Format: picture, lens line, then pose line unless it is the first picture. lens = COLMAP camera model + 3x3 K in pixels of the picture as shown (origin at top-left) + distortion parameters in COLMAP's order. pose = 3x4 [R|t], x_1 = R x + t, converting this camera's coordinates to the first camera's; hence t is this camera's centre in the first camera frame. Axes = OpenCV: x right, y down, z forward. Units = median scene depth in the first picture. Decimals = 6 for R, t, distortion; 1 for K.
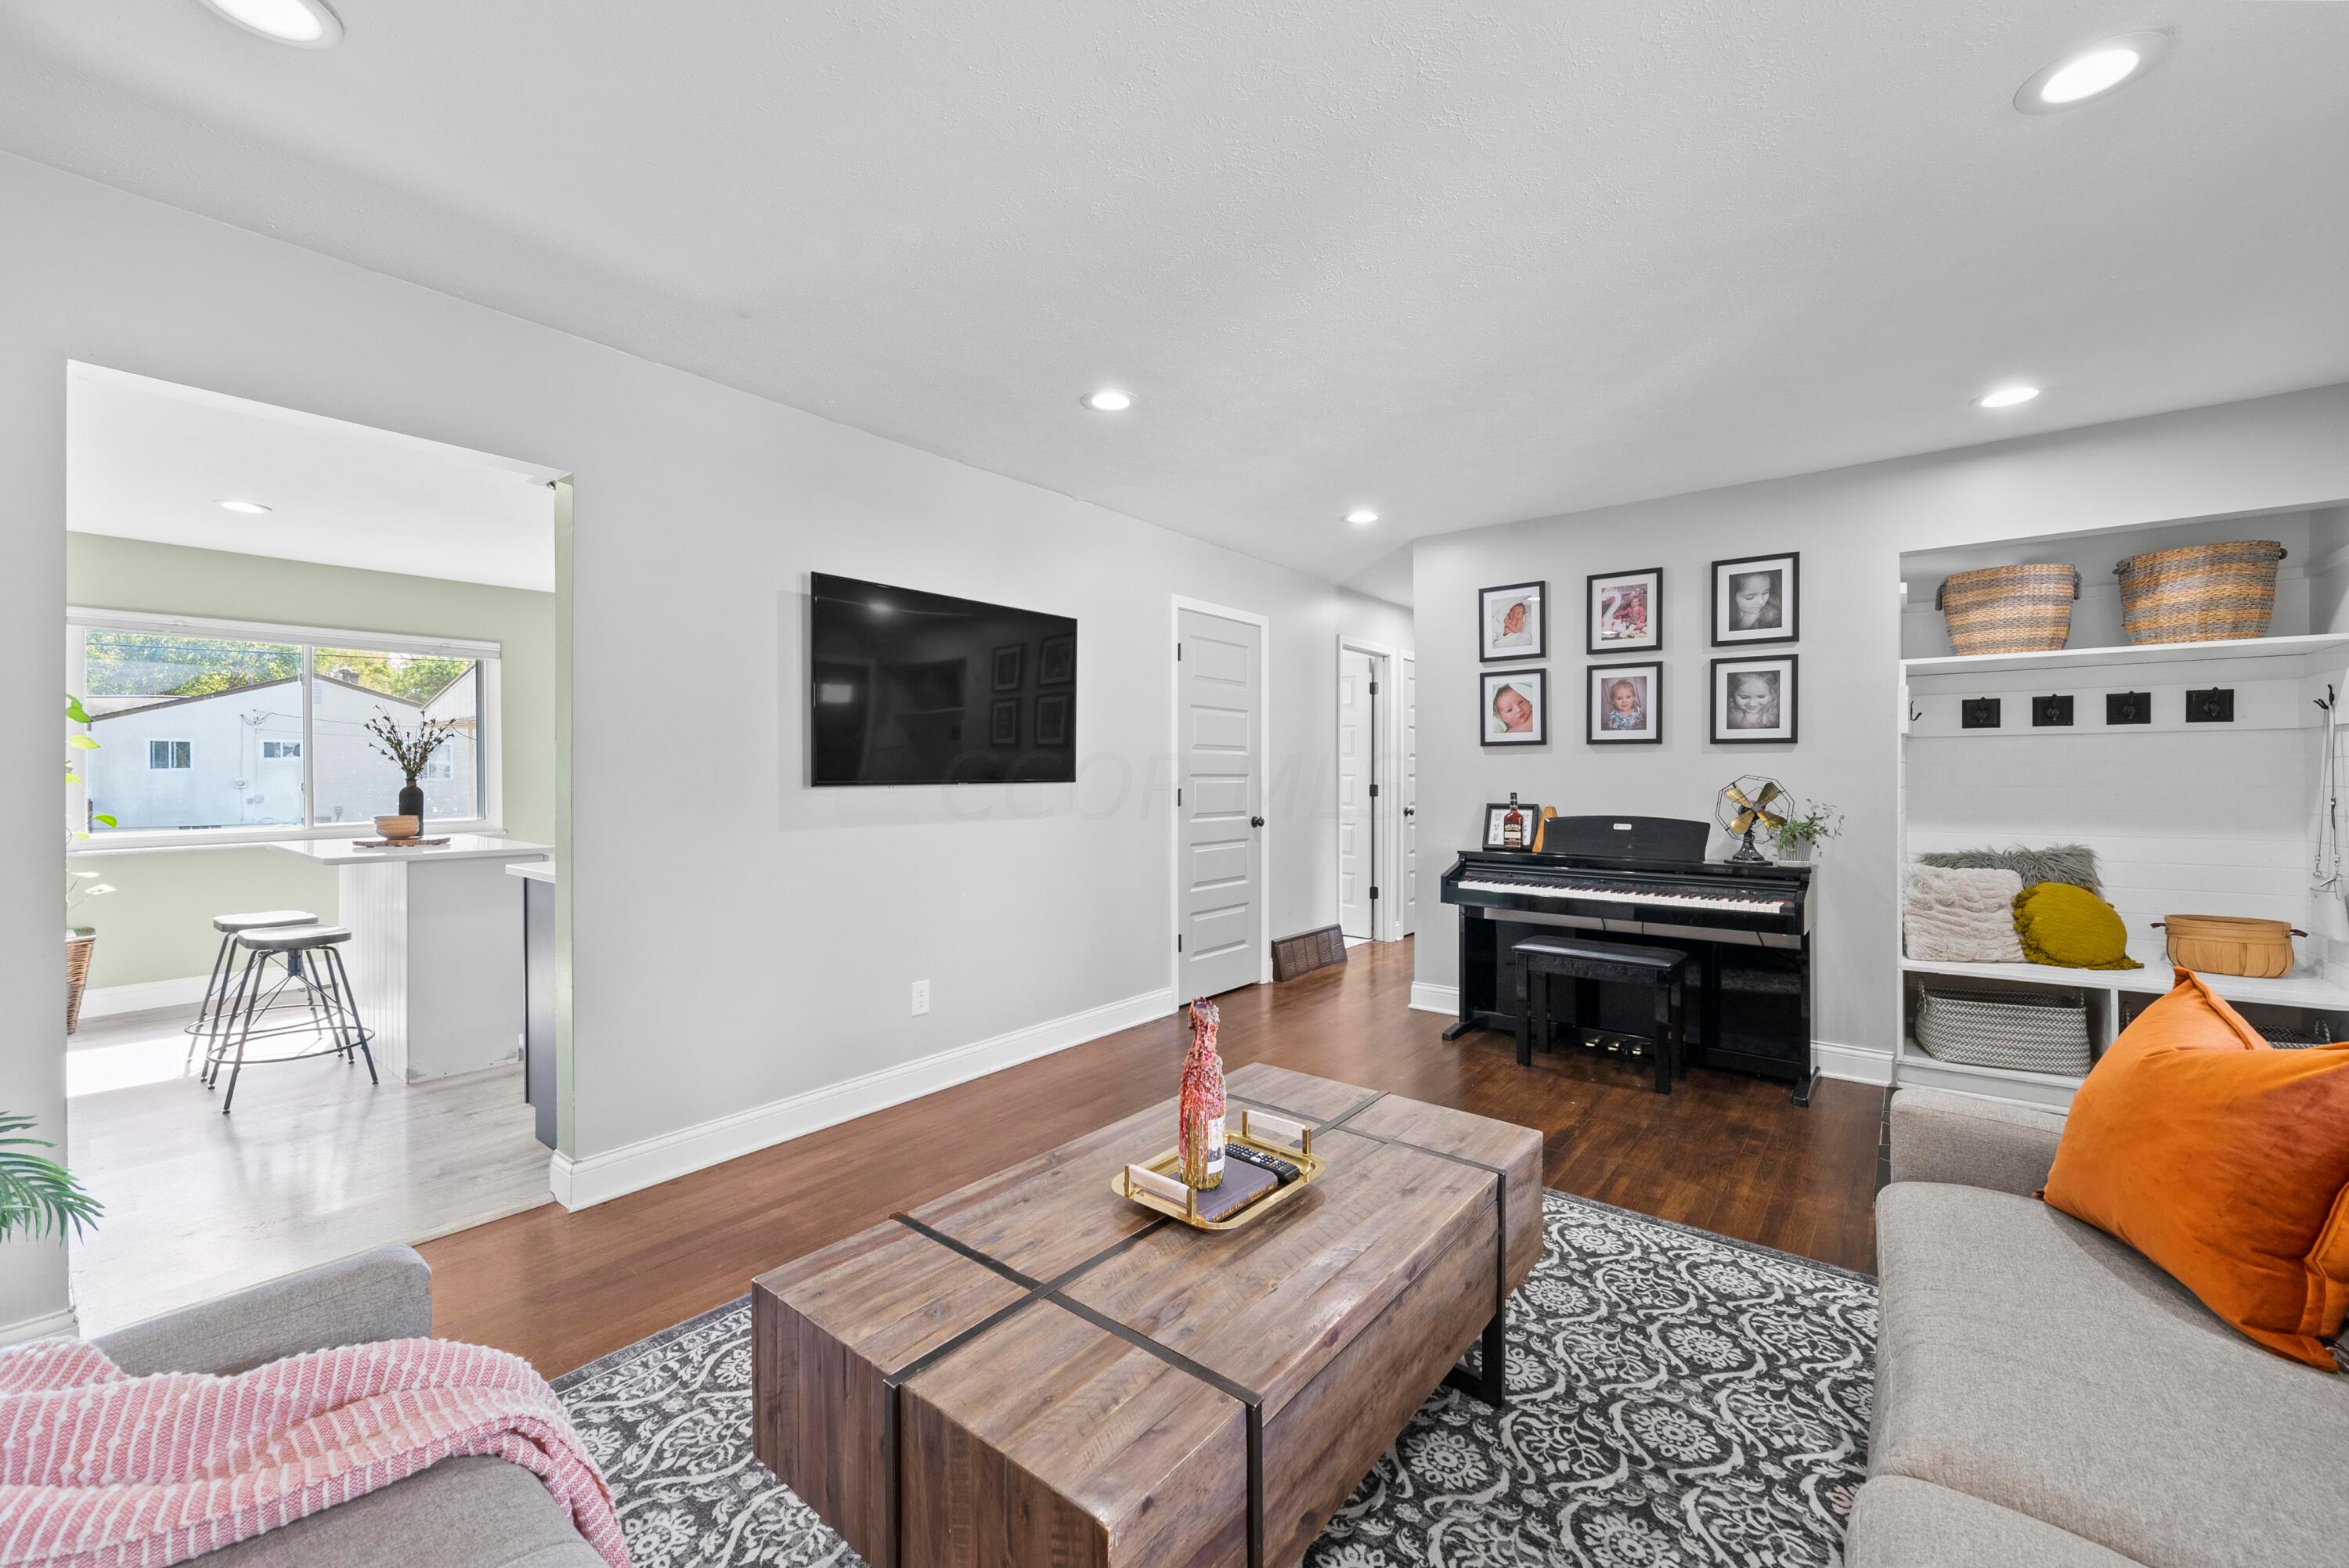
lens RADIAL K [[931.3, 0, 1167.5], [0, 931.3, 770.5], [0, 0, 1]] dist [-0.003548, 0.000488]
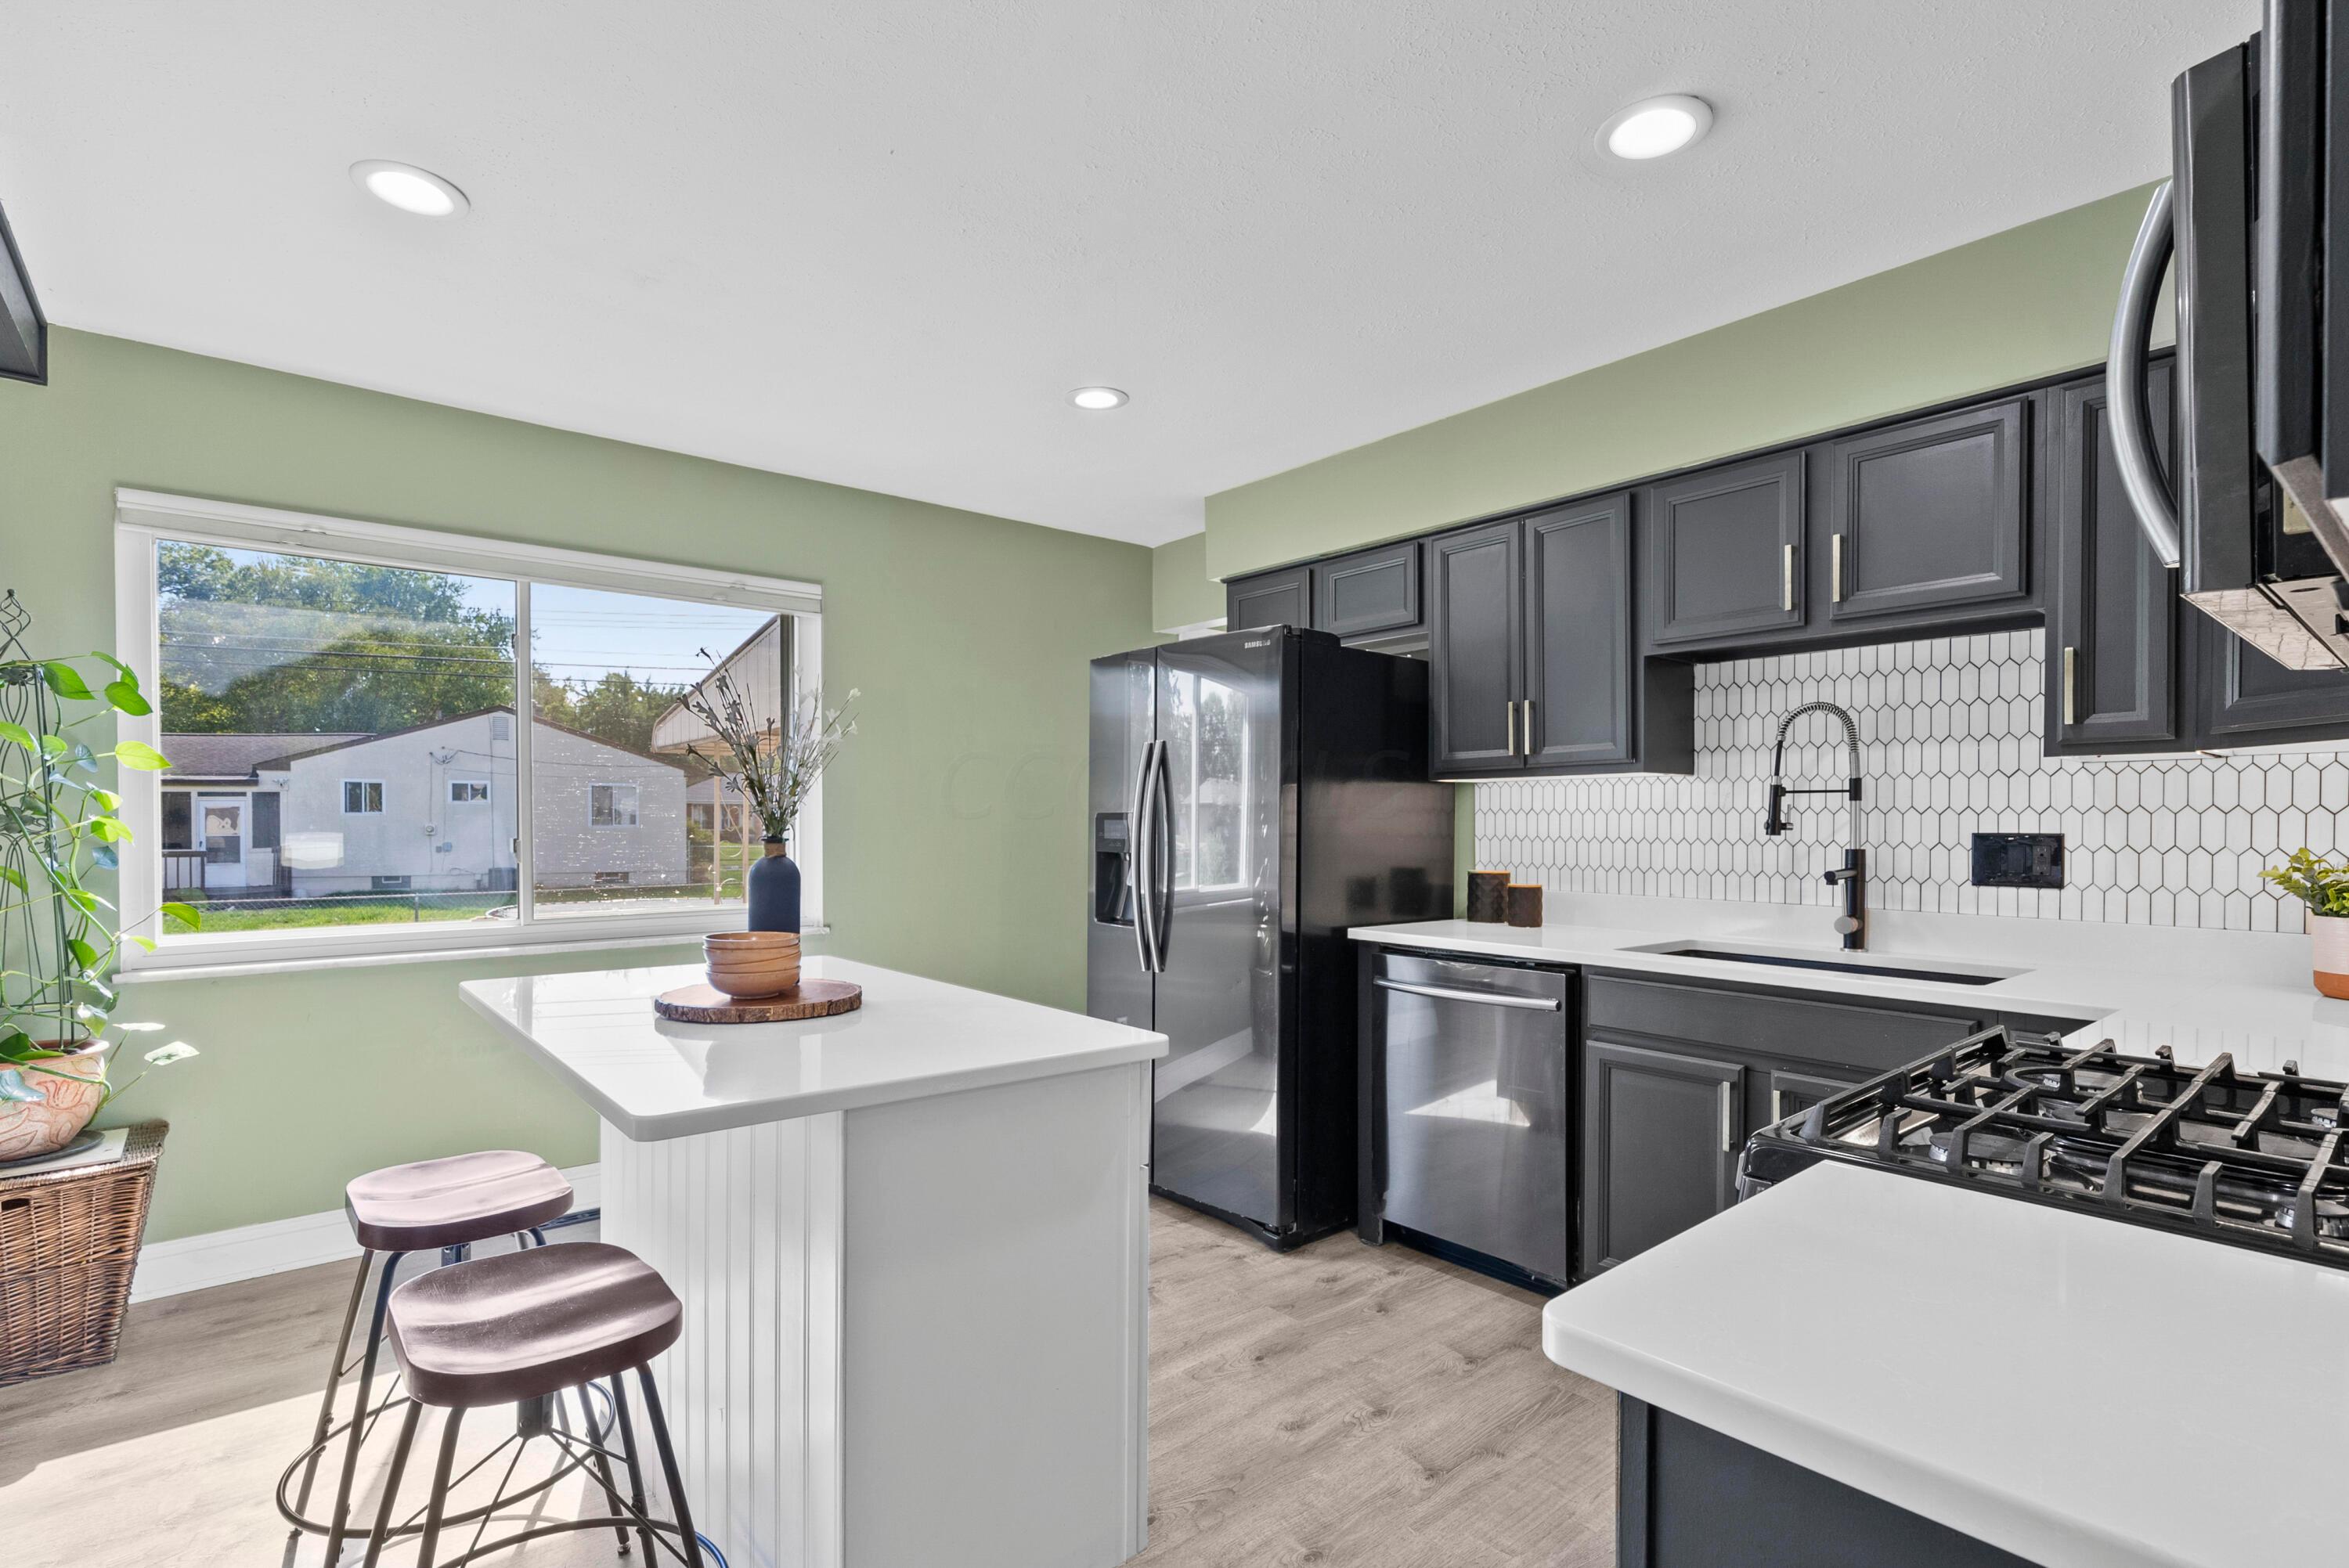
lens RADIAL K [[1116.6, 0, 1156.1], [0, 1116.6, 824.8], [0, 0, 1]] dist [0.006420, 0.000437]
pose [[0.977932, 0.005486, -0.208853, -0.111793], [-0.004397, 0.999974, 0.005679, 0.000047], [0.208879, -0.004636, 0.977930, 0.114709]]
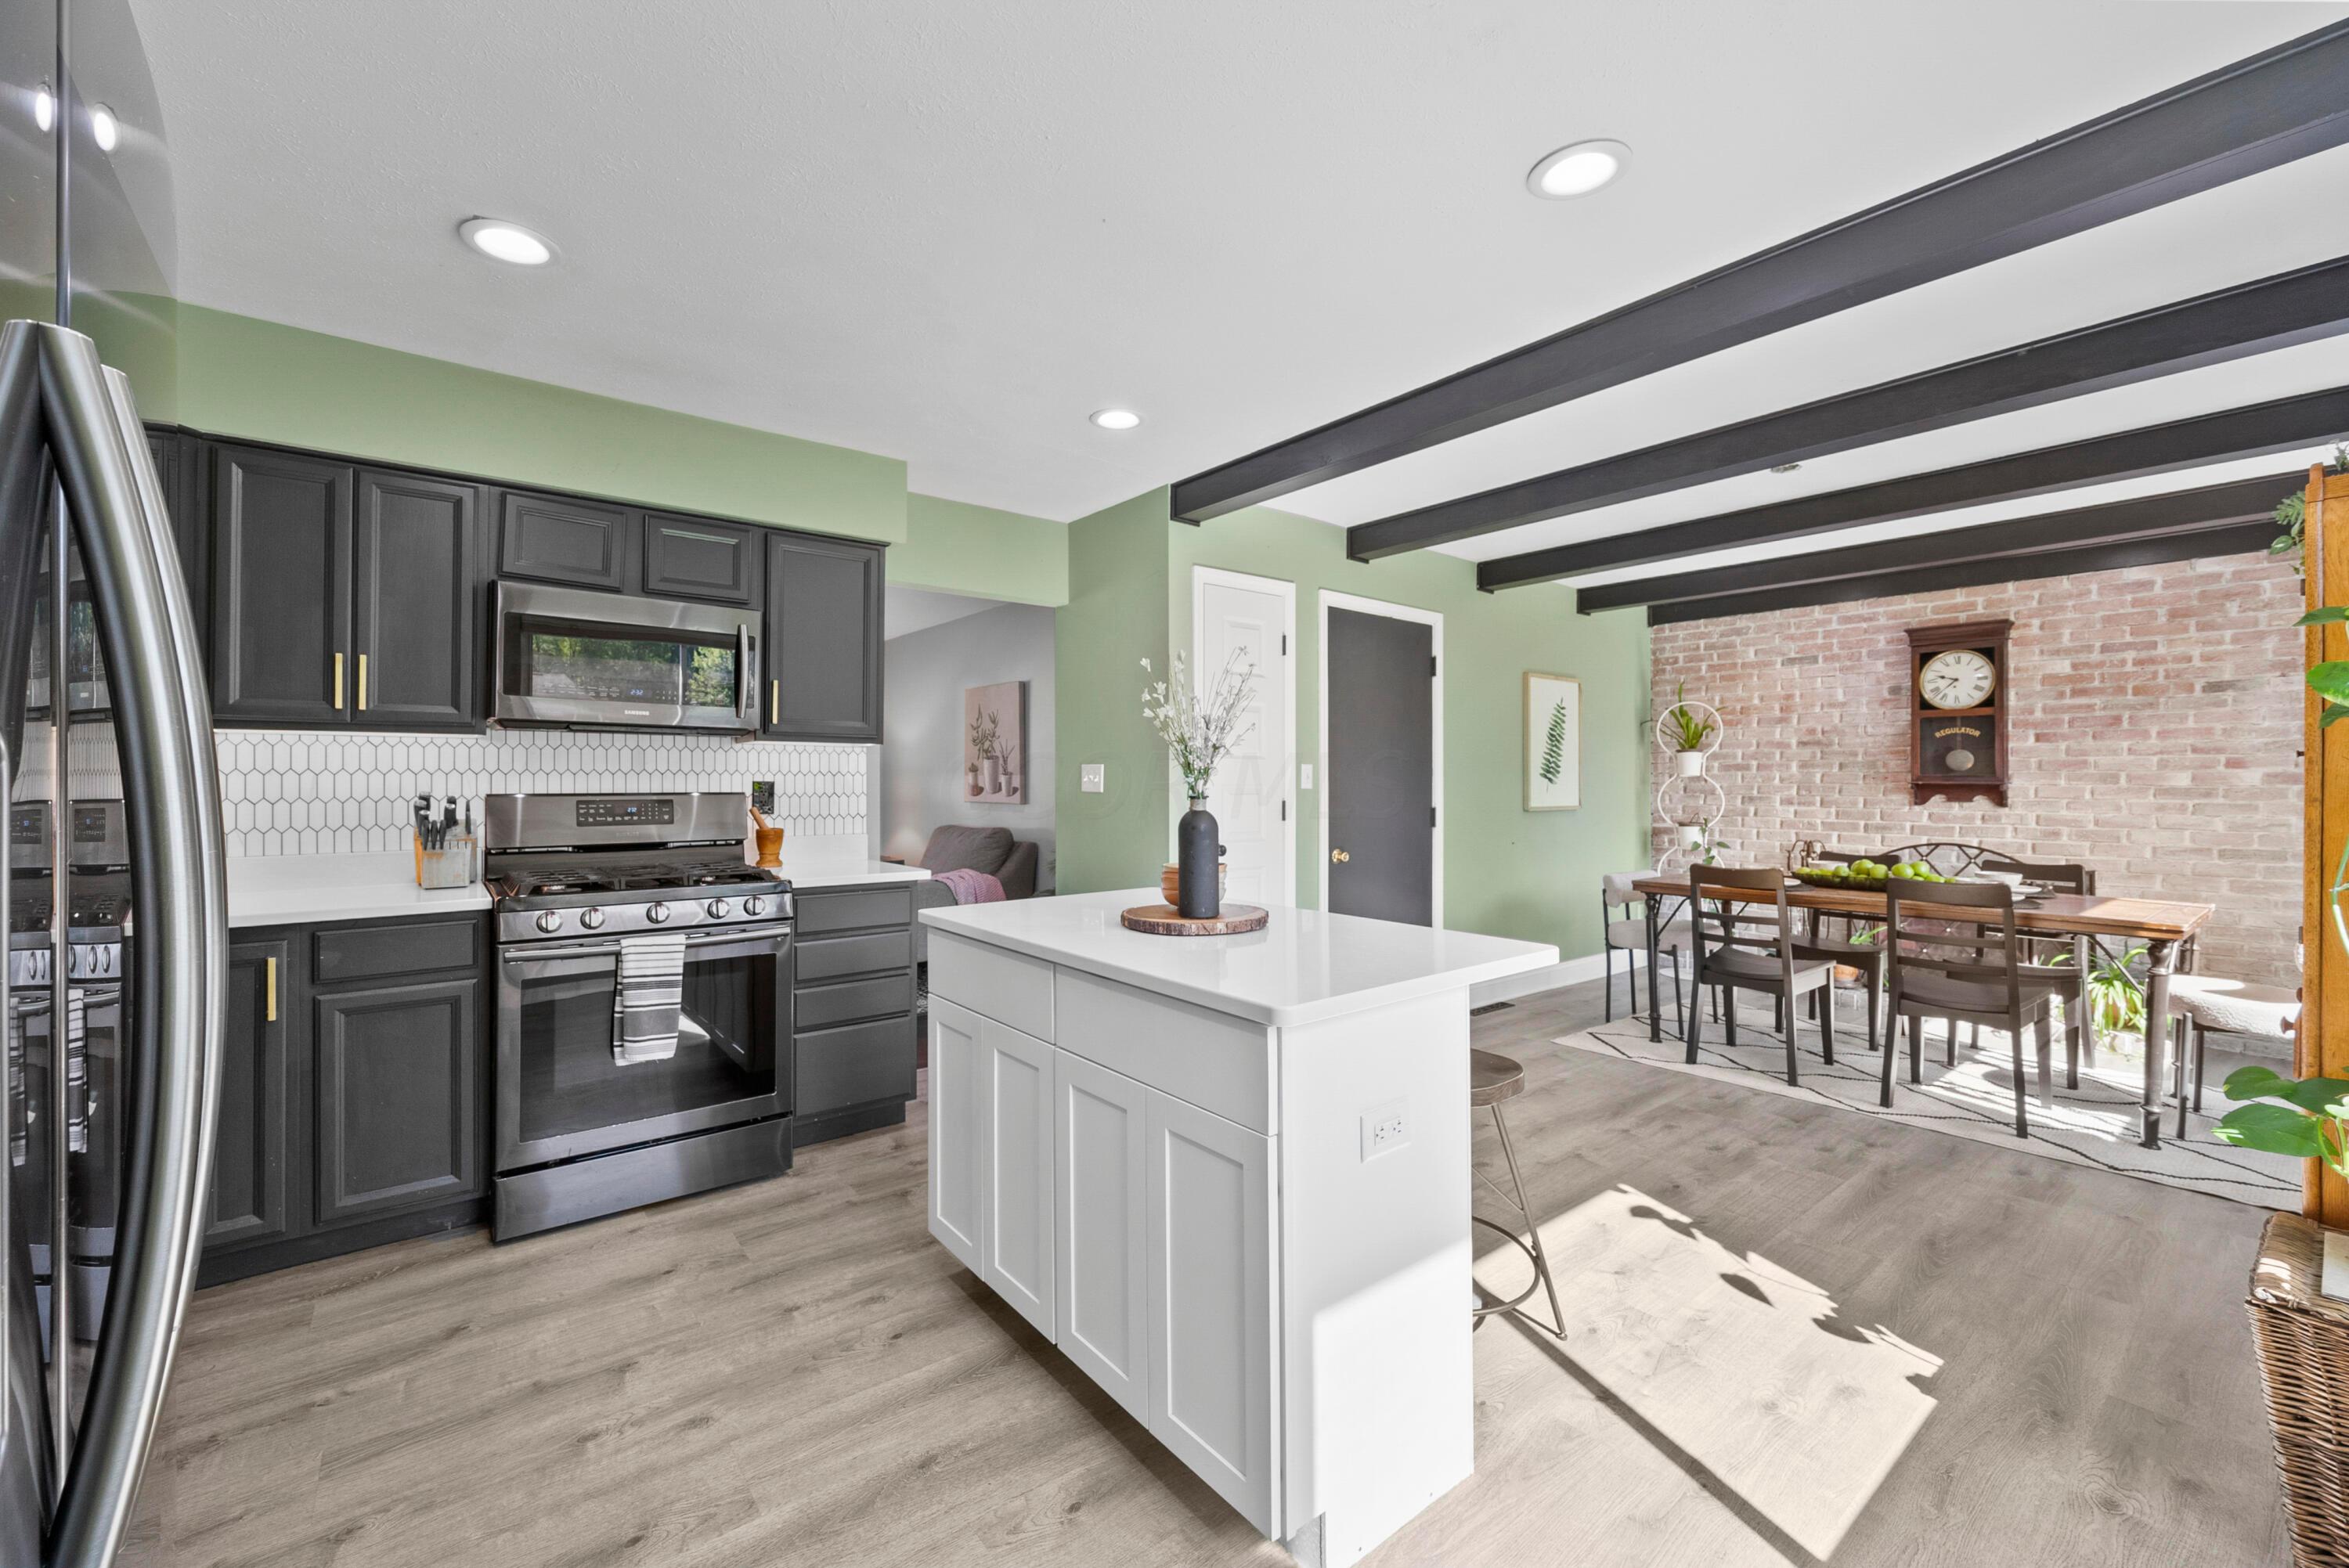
lens RADIAL K [[931.3, 0, 1171.8], [0, 931.3, 773.2], [0, 0, 1]] dist [-0.003548, 0.000488]
pose [[-0.974654, 0.004074, 0.223682, -0.182120], [0.001629, 0.999937, -0.011113, 0.000568], [-0.223713, -0.010467, -0.974599, 0.295998]]
